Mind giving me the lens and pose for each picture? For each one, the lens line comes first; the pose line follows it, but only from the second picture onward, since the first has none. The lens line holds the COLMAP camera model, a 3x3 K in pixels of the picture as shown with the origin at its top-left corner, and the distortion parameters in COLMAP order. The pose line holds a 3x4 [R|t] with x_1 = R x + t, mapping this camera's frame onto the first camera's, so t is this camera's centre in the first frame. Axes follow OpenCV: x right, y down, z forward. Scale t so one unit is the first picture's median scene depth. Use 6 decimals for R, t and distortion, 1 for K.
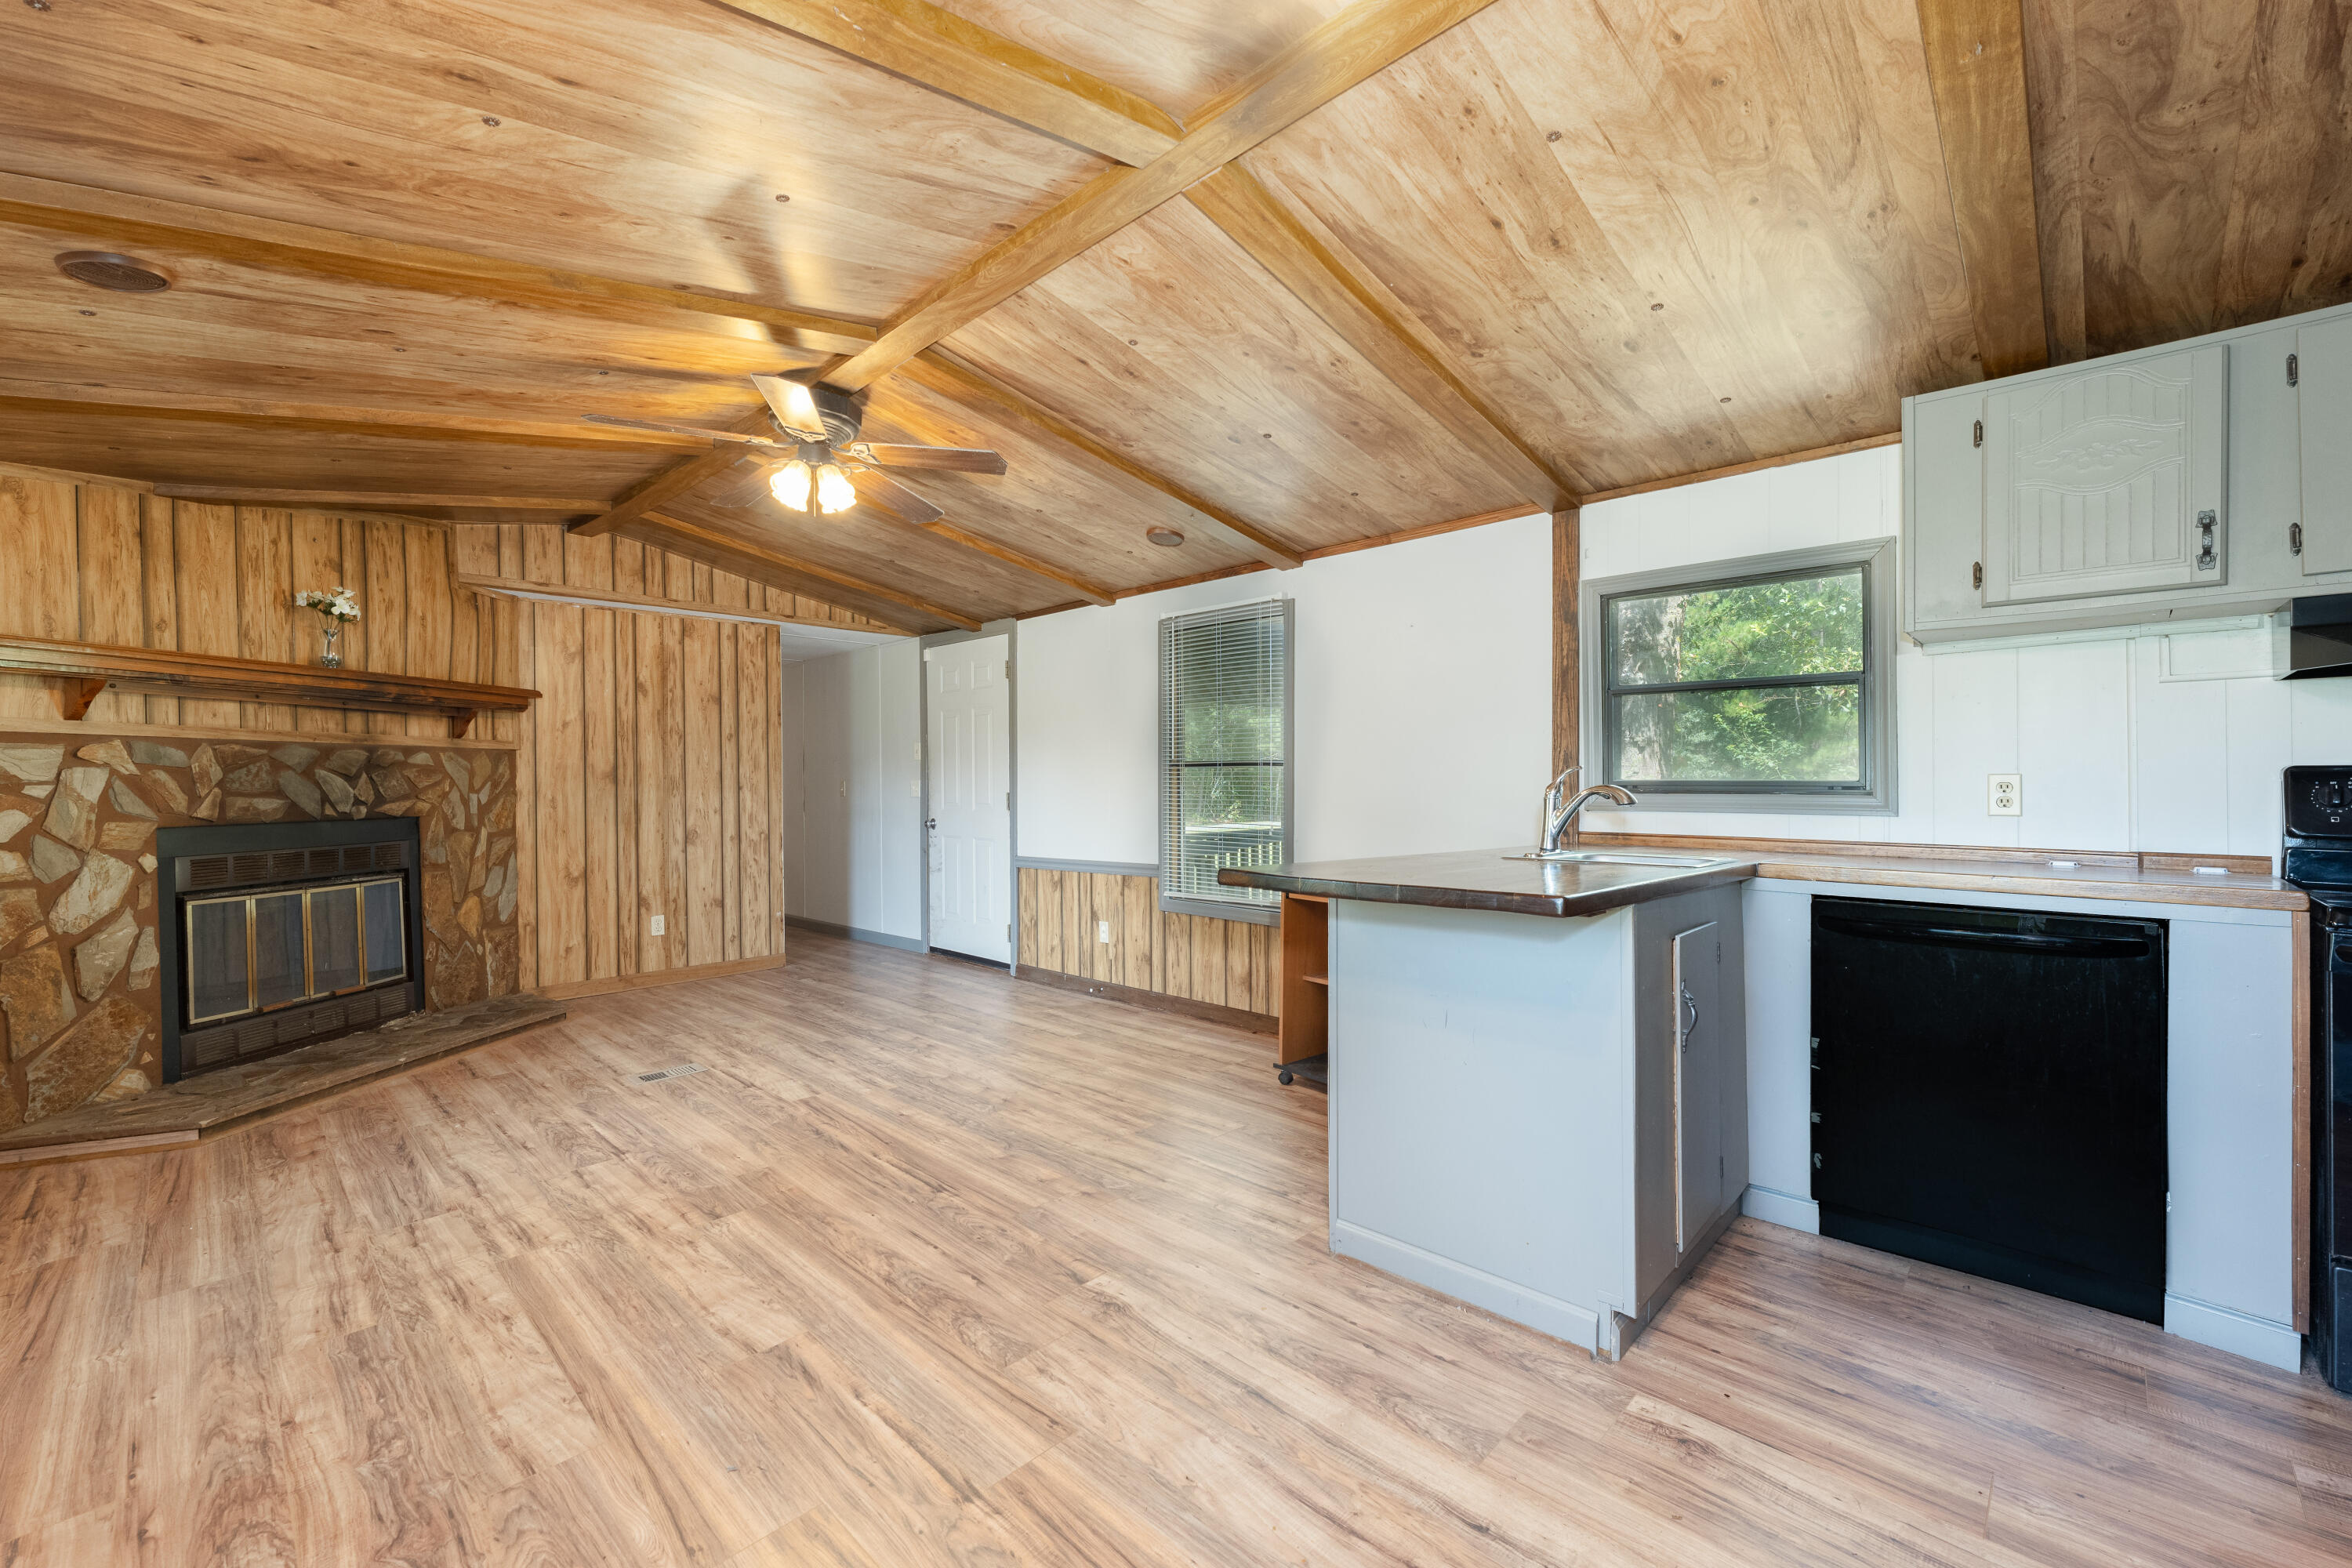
lens RADIAL K [[951.3, 0, 1170.0], [0, 951.3, 781.0], [0, 0, 1]] dist [0.001605, 0.000234]
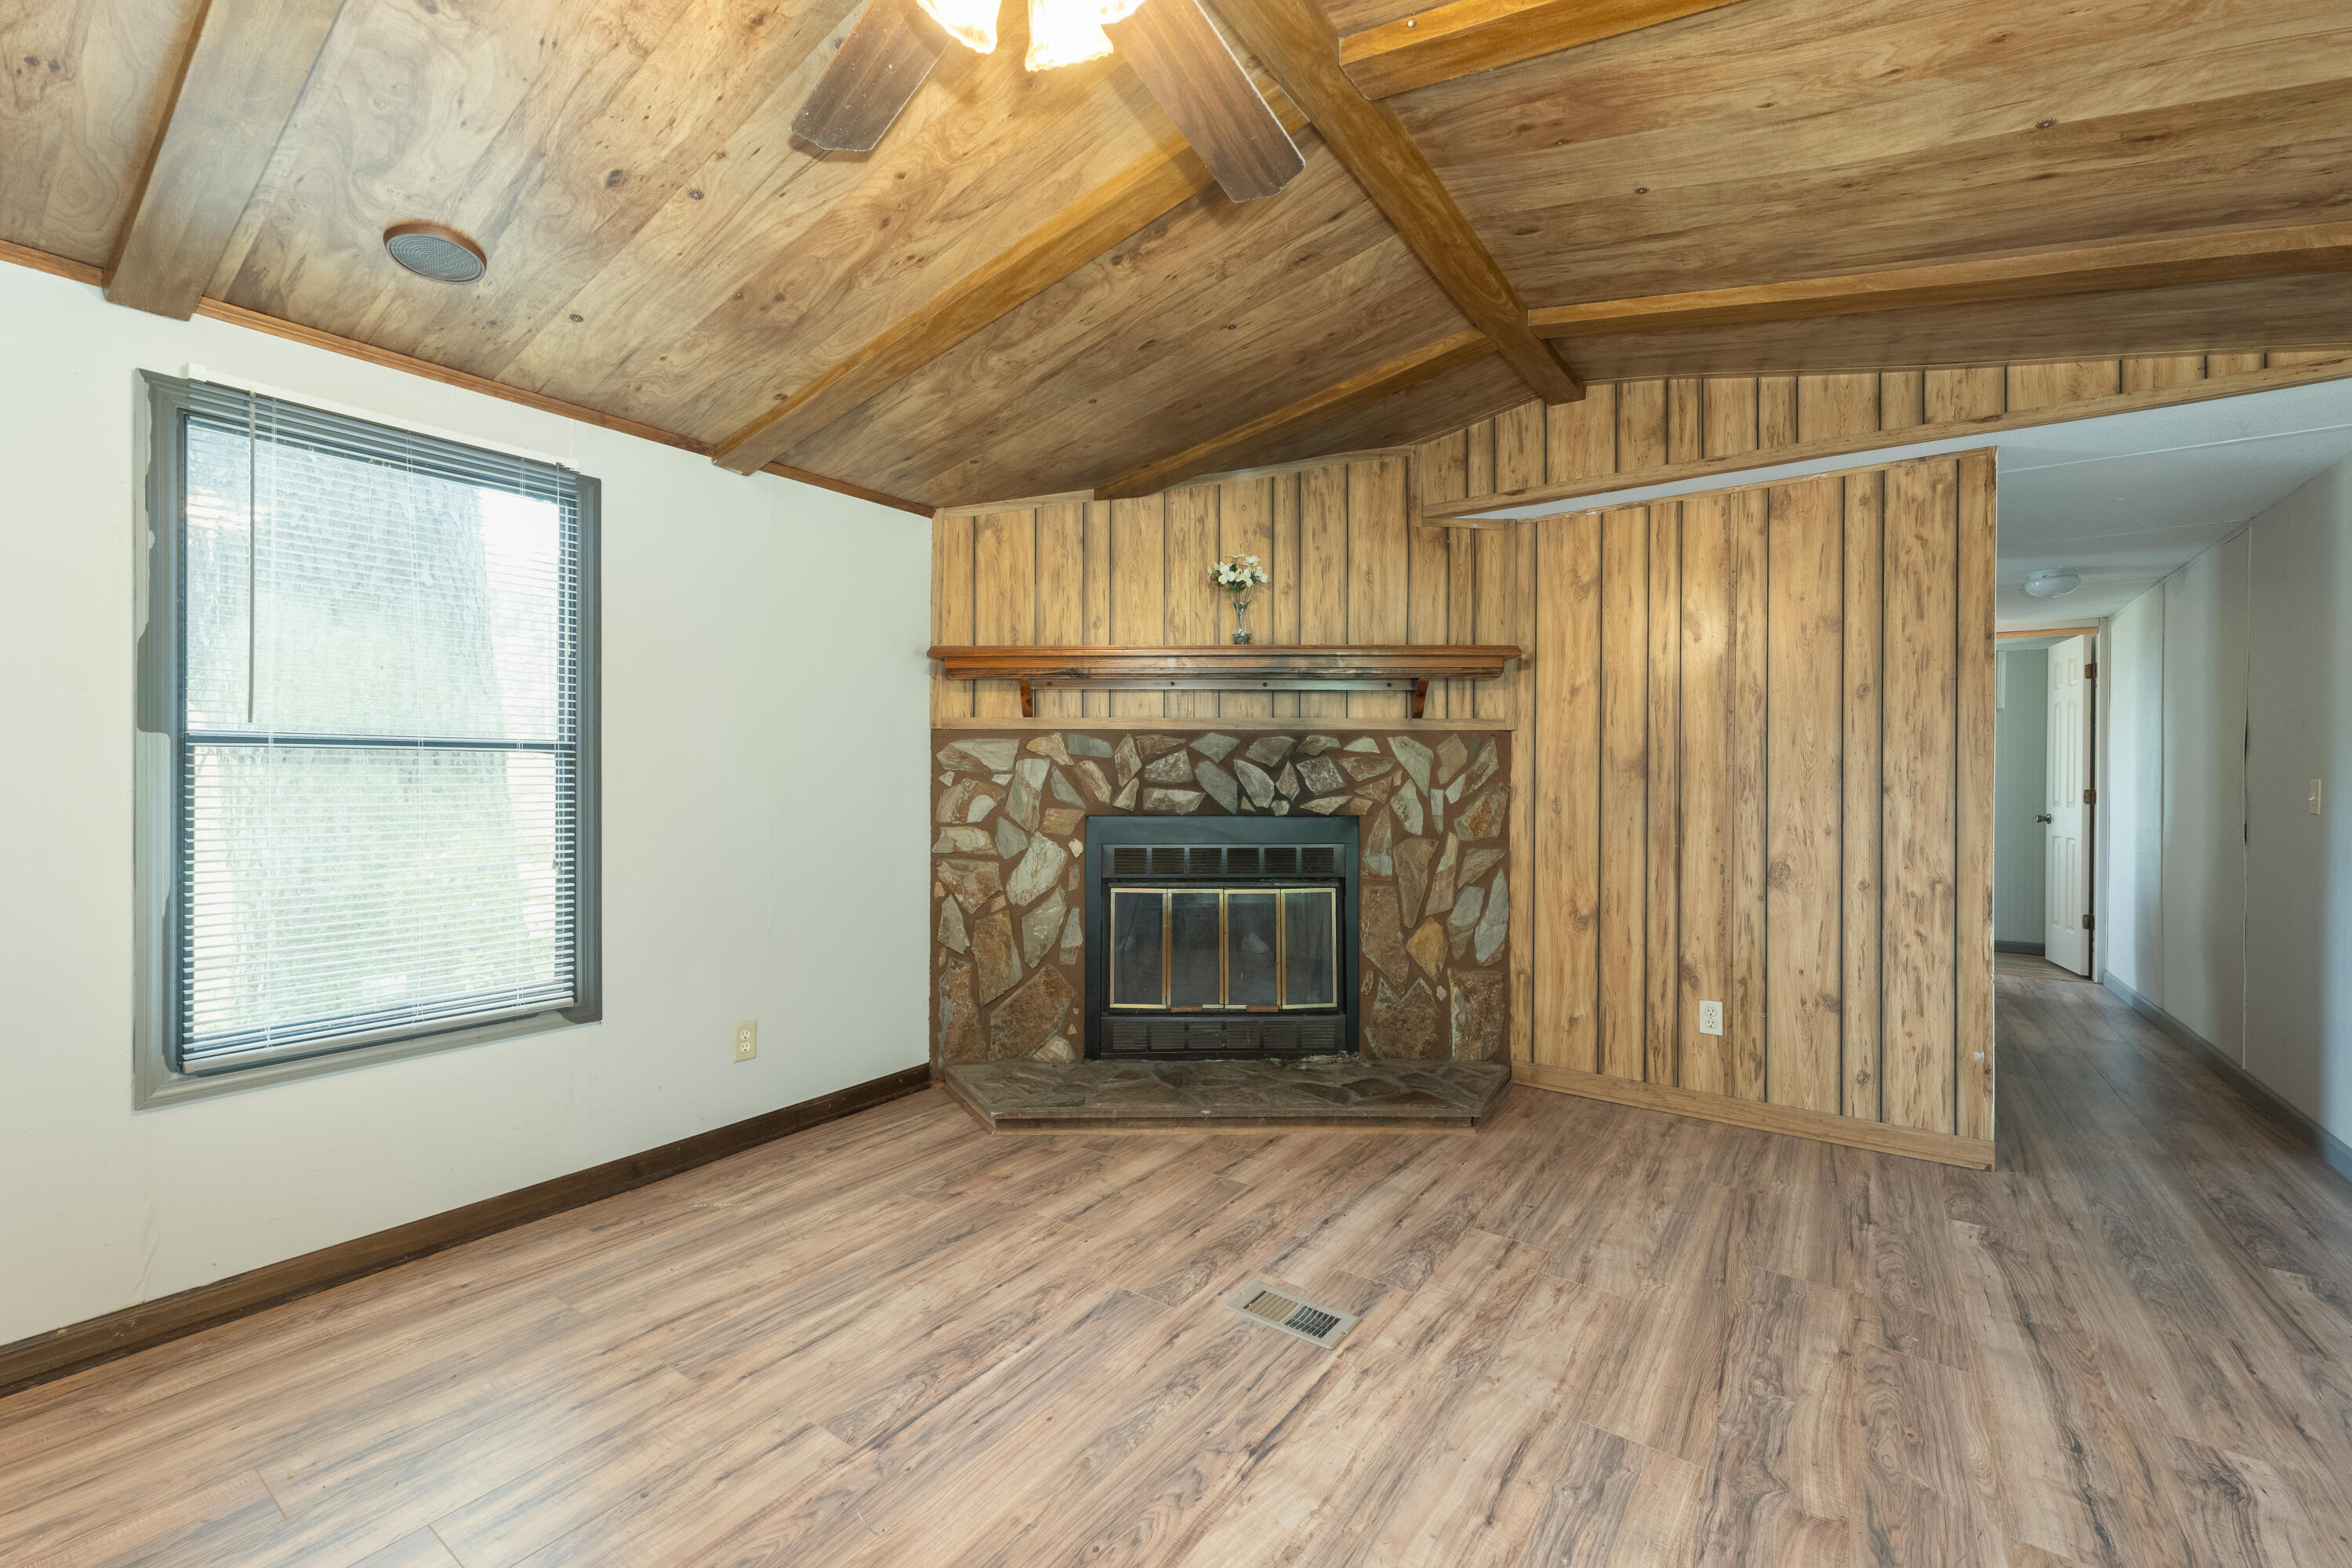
lens RADIAL K [[951.3, 0, 1170.0], [0, 951.3, 781.0], [0, 0, 1]] dist [0.001605, 0.000234]
pose [[0.152351, 0.013156, -0.988239, -0.005395], [-0.005380, 0.999908, 0.012482, -0.002411], [0.988312, 0.003415, 0.152407, 0.846668]]
